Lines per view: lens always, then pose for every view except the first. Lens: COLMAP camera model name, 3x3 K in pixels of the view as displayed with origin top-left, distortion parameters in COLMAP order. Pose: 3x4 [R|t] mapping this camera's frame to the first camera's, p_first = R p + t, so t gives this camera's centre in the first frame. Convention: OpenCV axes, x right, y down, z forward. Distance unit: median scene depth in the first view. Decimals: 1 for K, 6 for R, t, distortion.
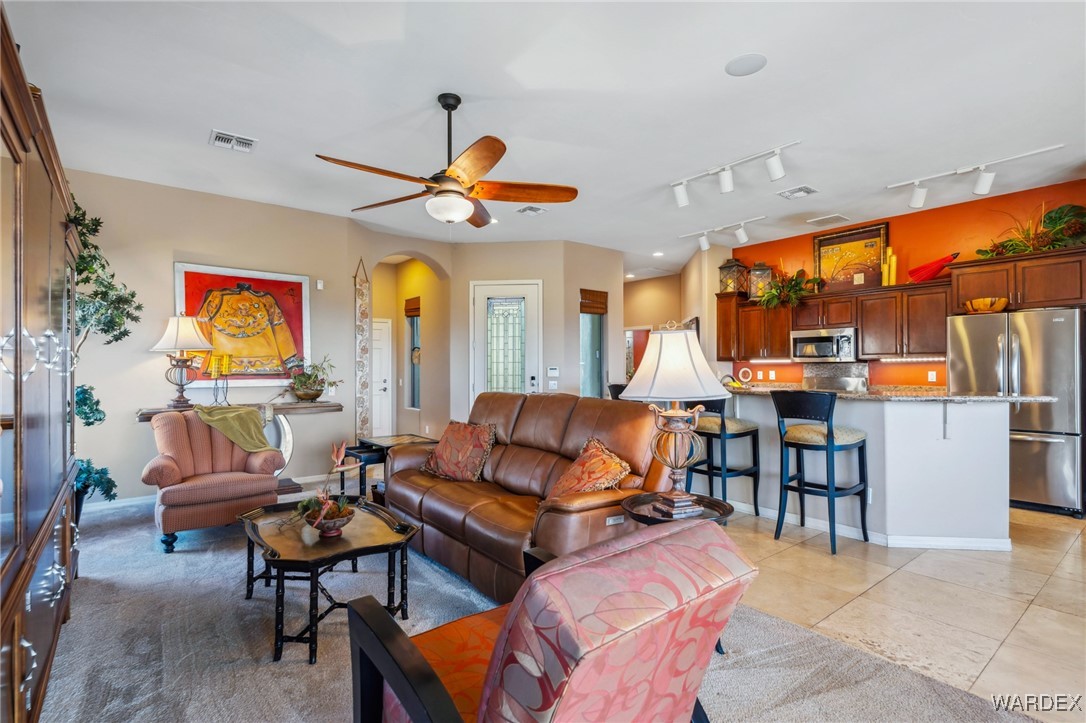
lens RADIAL K [[525.7, 0, 543.0], [0, 525.7, 361.5], [0, 0, 1]] dist [0.000944, 0.000308]
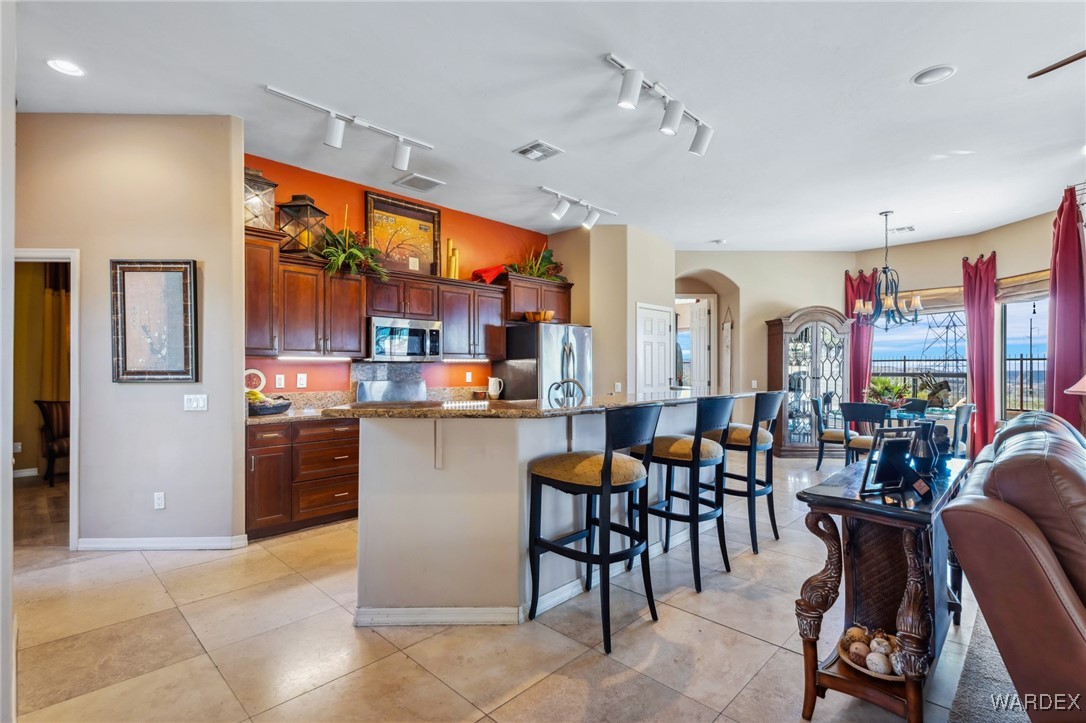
lens RADIAL K [[506.9, 0, 543.0], [0, 506.9, 361.5], [0, 0, 1]] dist [0.000081, 0.000579]
pose [[-0.123366, 0.014199, 0.992260, -0.235439], [-0.014735, 0.999761, -0.016139, 0.010021], [-0.992252, -0.016612, -0.123127, 0.911354]]
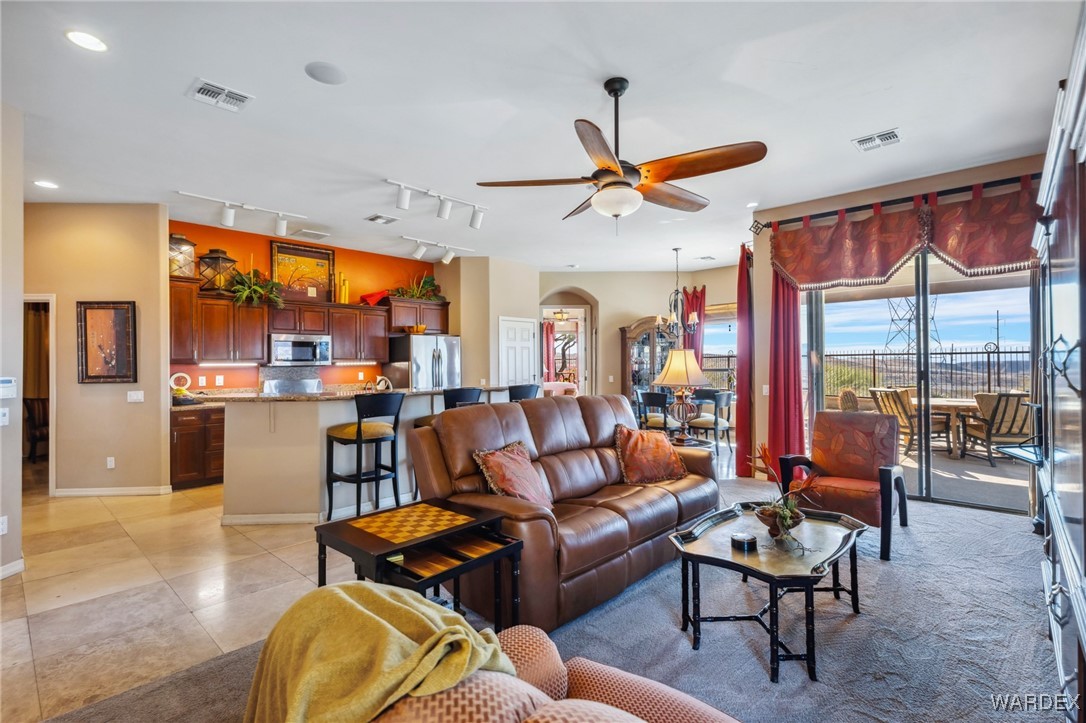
lens RADIAL K [[502.9, 0, 539.0], [0, 502.9, 353.9], [0, 0, 1]] dist [0.001019, -0.000316]
pose [[-0.146636, 0.019373, 0.989001, -0.545820], [-0.005963, 0.999773, -0.020468, -0.005008], [-0.989173, -0.008899, -0.146487, 0.689956]]
